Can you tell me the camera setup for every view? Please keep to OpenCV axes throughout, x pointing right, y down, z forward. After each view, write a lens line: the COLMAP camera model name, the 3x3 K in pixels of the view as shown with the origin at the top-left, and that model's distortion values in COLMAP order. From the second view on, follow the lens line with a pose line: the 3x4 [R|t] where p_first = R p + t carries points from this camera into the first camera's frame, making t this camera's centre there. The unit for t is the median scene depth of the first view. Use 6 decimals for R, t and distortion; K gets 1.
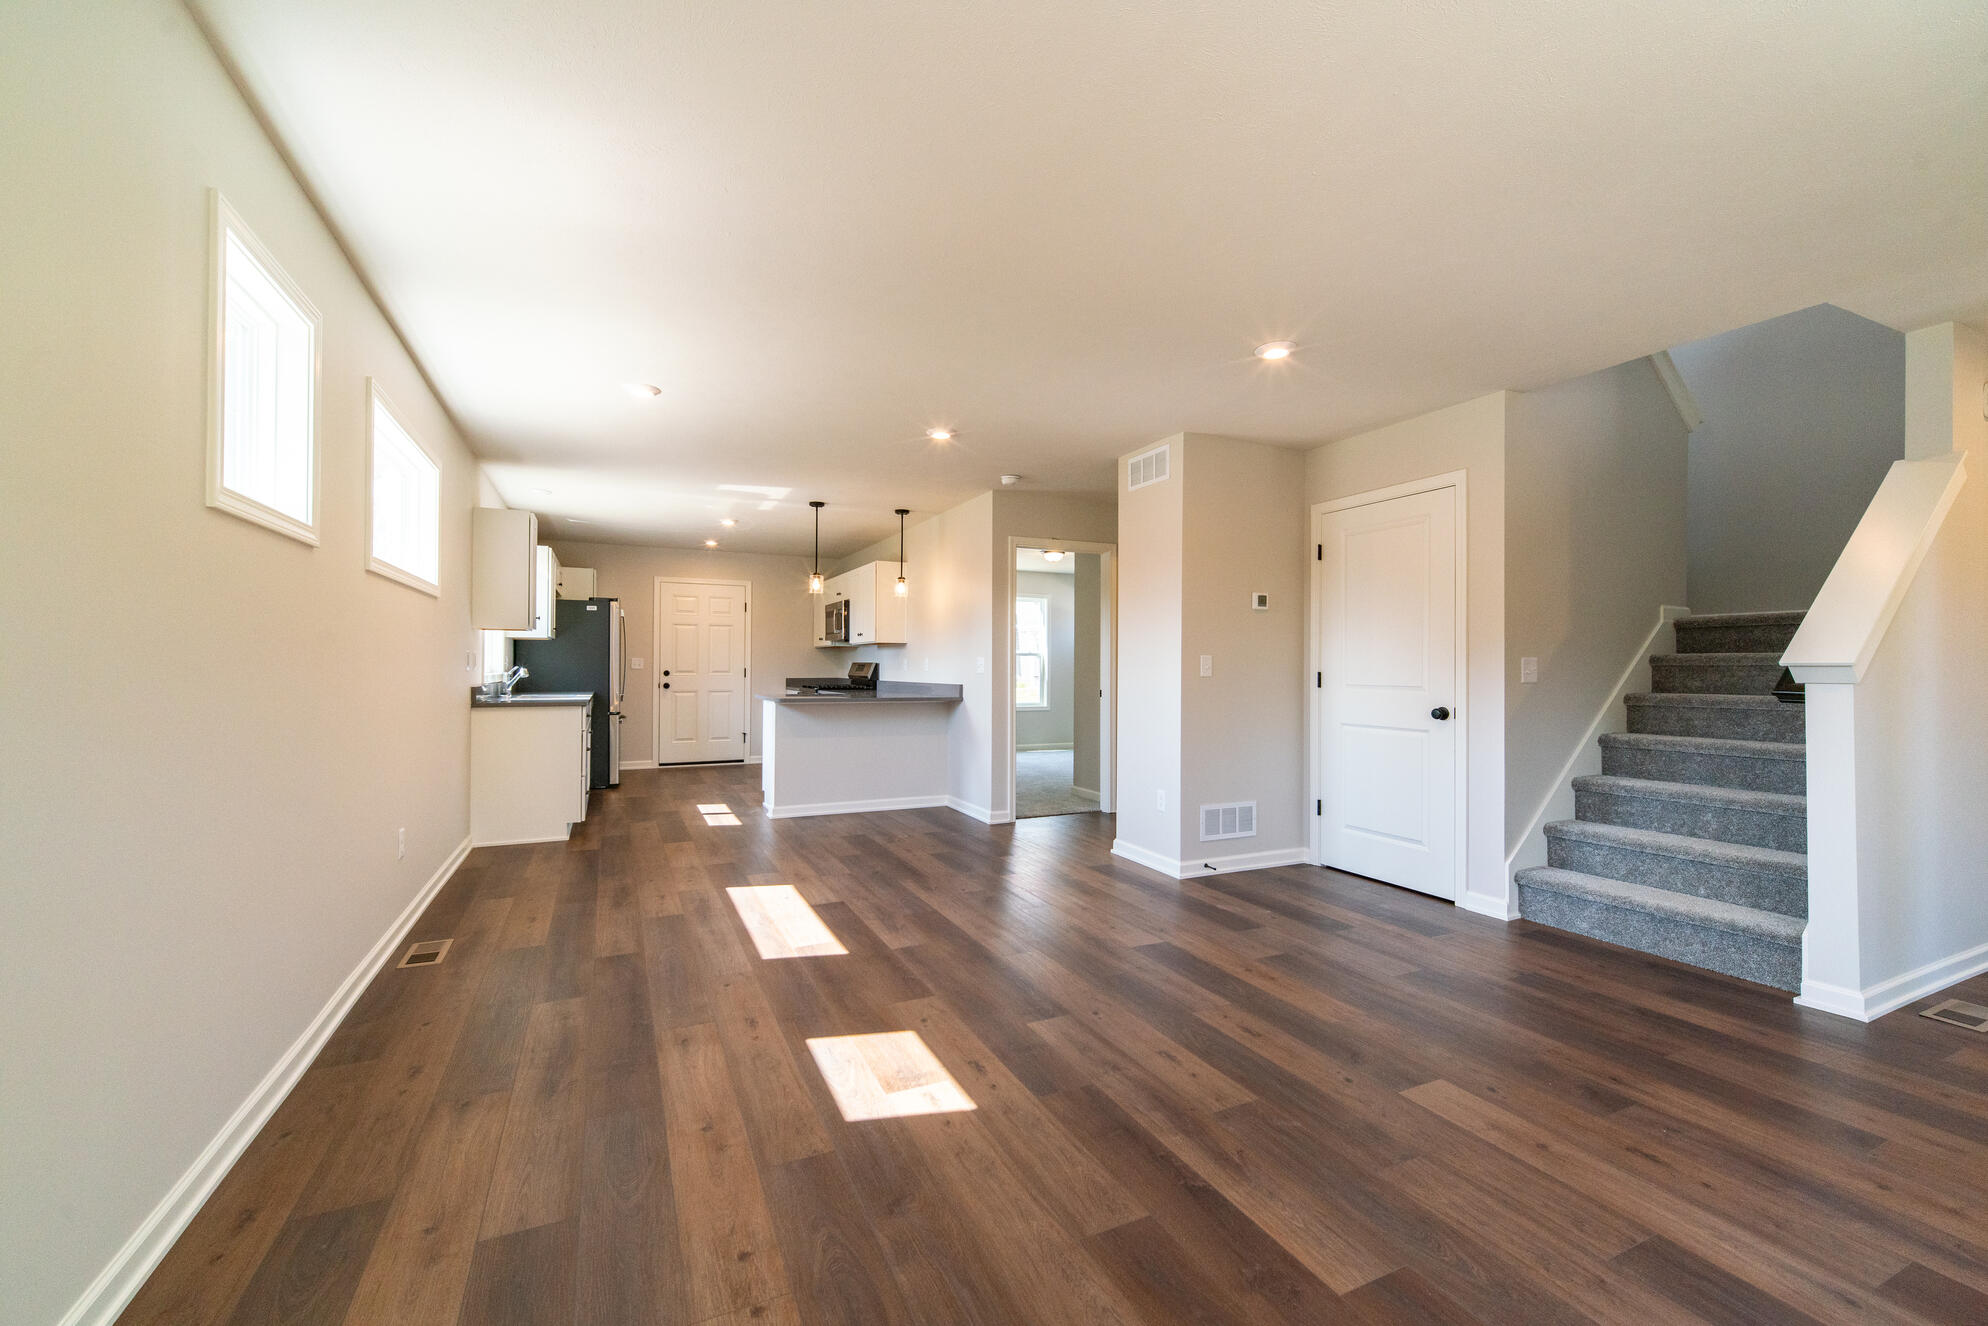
lens RADIAL K [[809.3, 0, 989.2], [0, 809.3, 659.0], [0, 0, 1]] dist [0.013124, -0.000894]
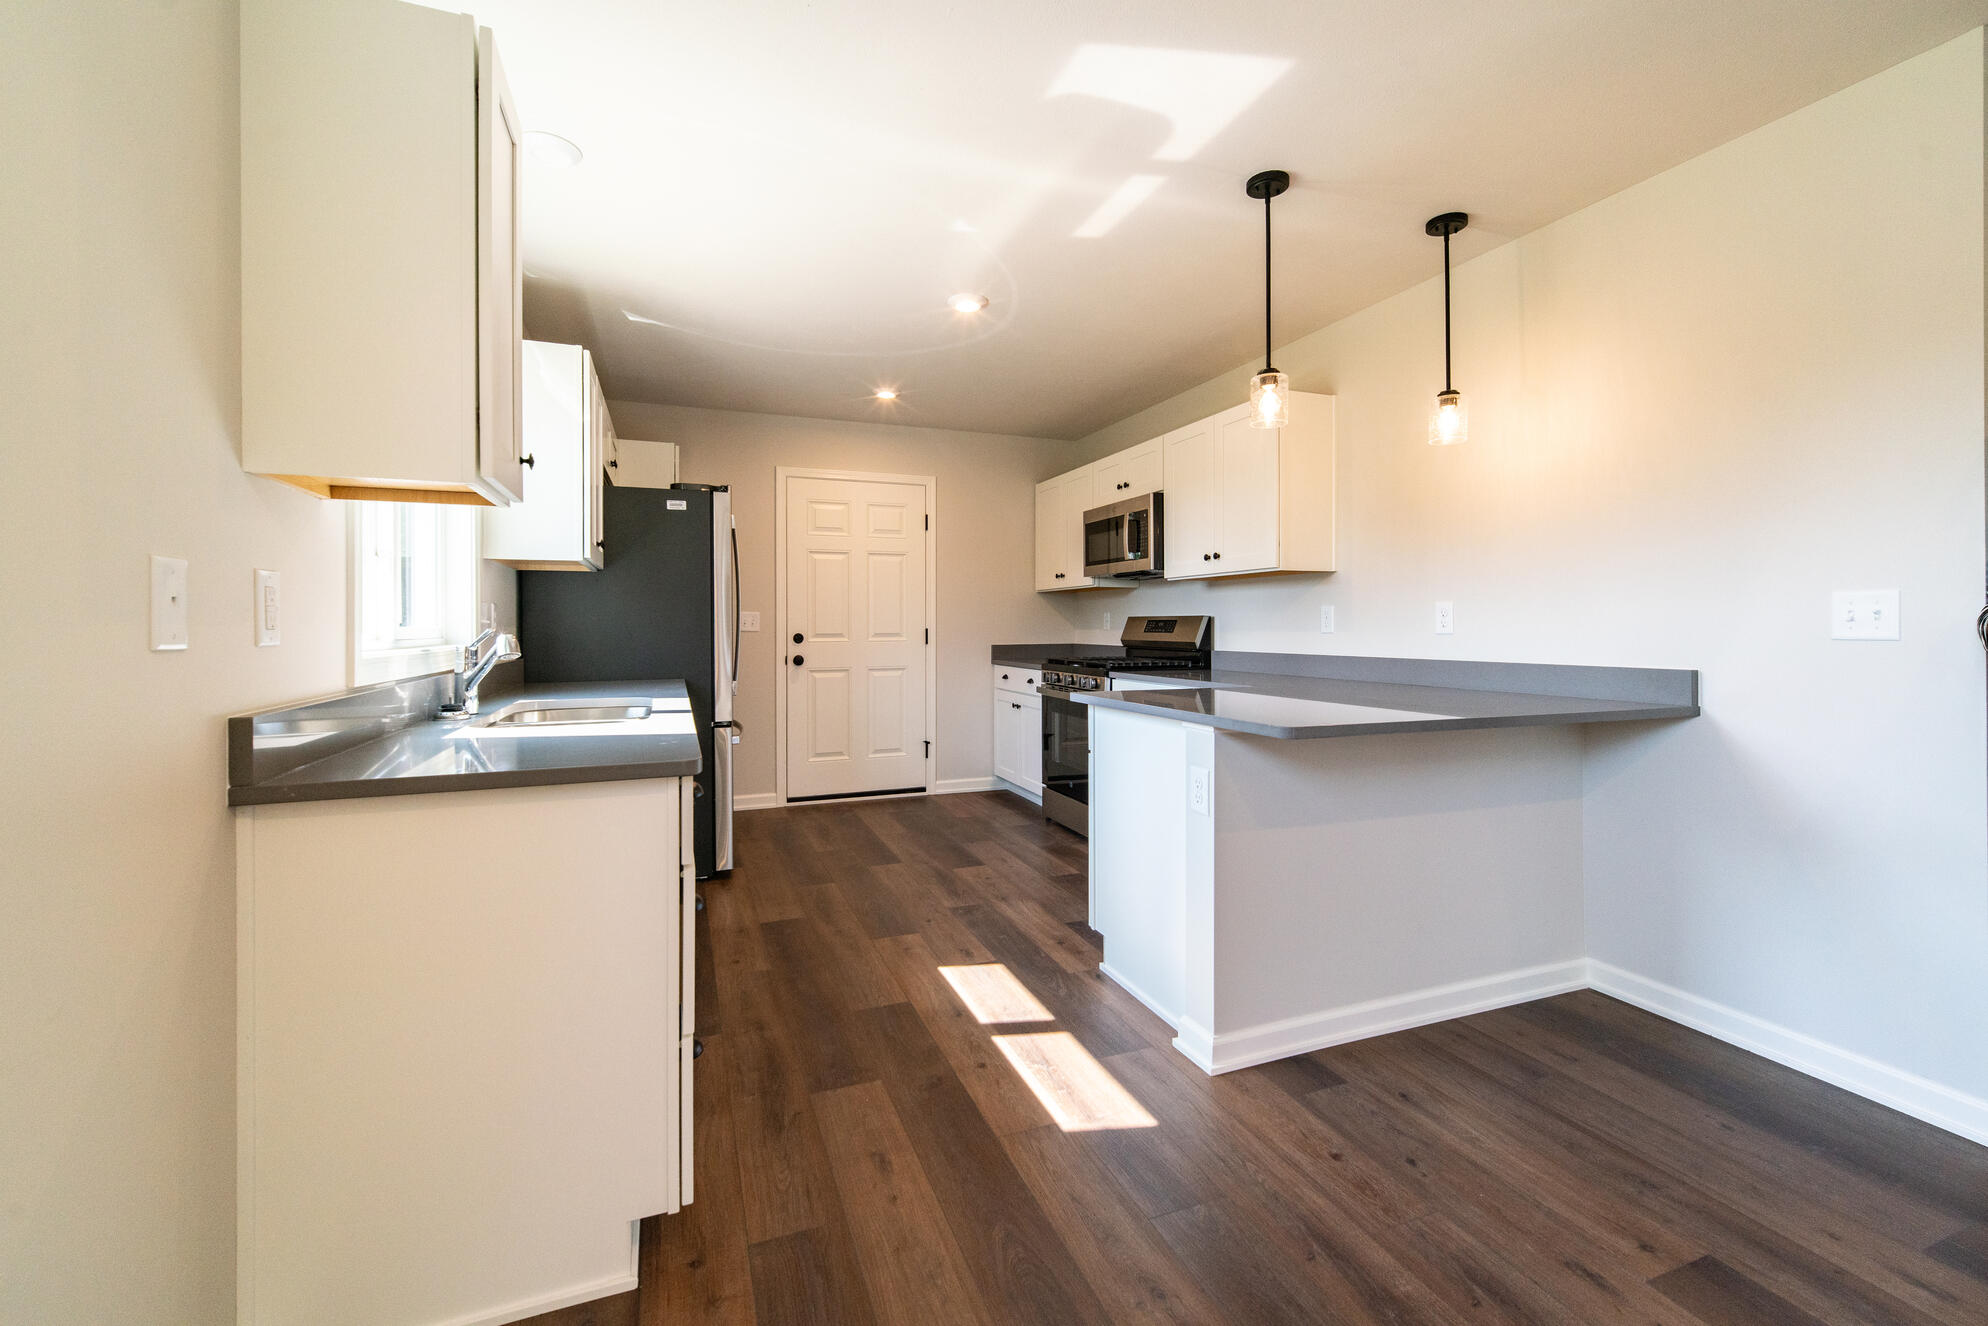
lens RADIAL K [[809.3, 0, 977.0], [0, 809.3, 618.7], [0, 0, 1]] dist [0.013124, -0.000894]
pose [[0.997004, -0.008847, -0.076839, -0.253035], [0.008944, 0.999960, 0.000922, 0.004830], [0.076827, -0.001606, 0.997043, 0.490942]]
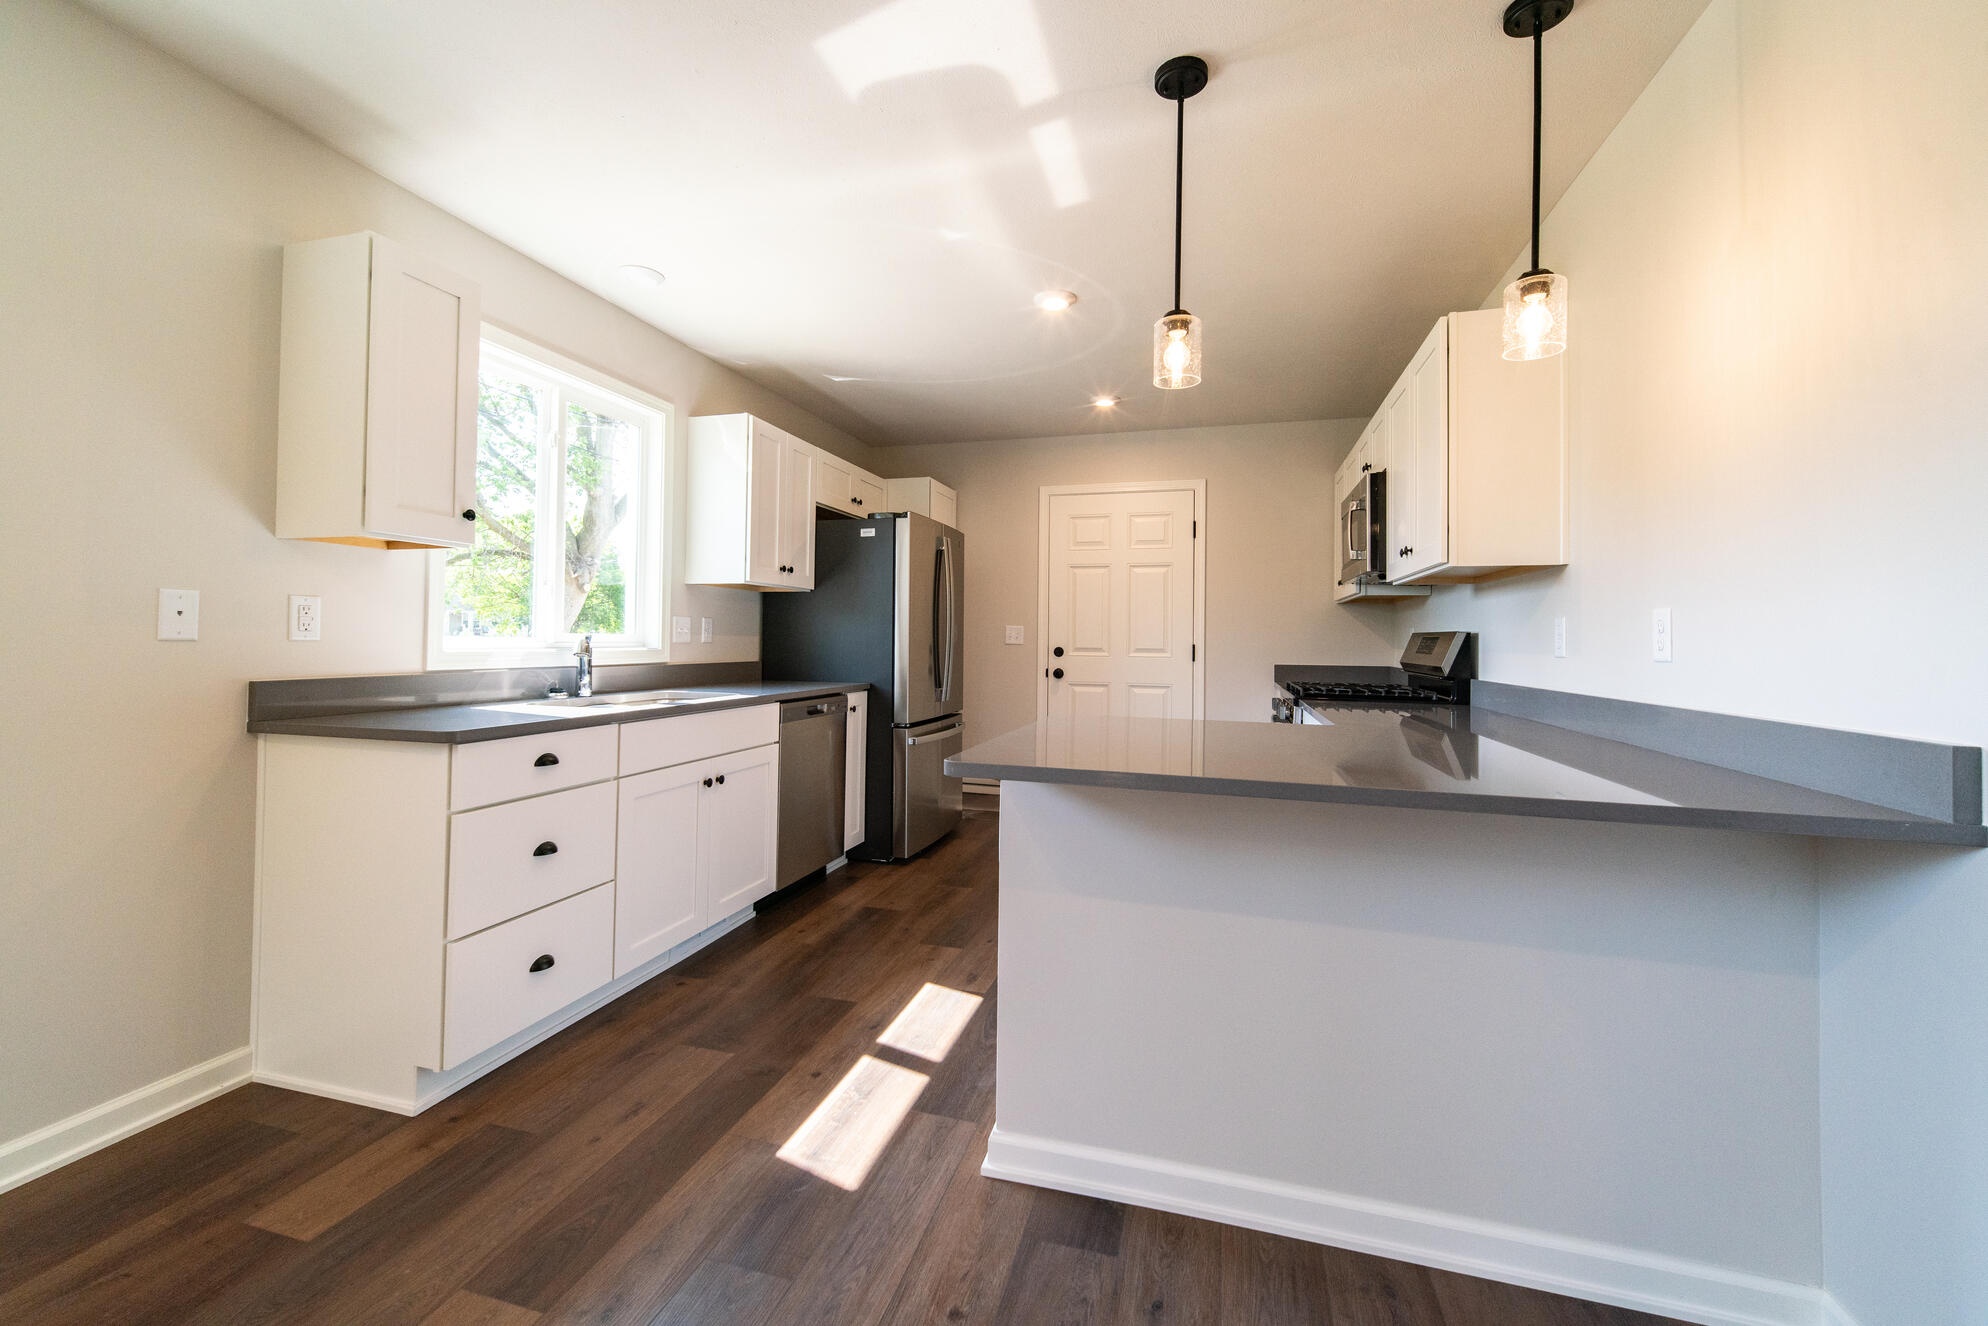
lens RADIAL K [[809.3, 0, 986.1], [0, 809.3, 617.1], [0, 0, 1]] dist [0.013124, -0.000894]
pose [[0.749093, -0.015466, -0.662285, -0.059465], [-0.000864, 0.999704, -0.024322, 0.007485], [0.662465, 0.018792, 0.748857, 0.586469]]
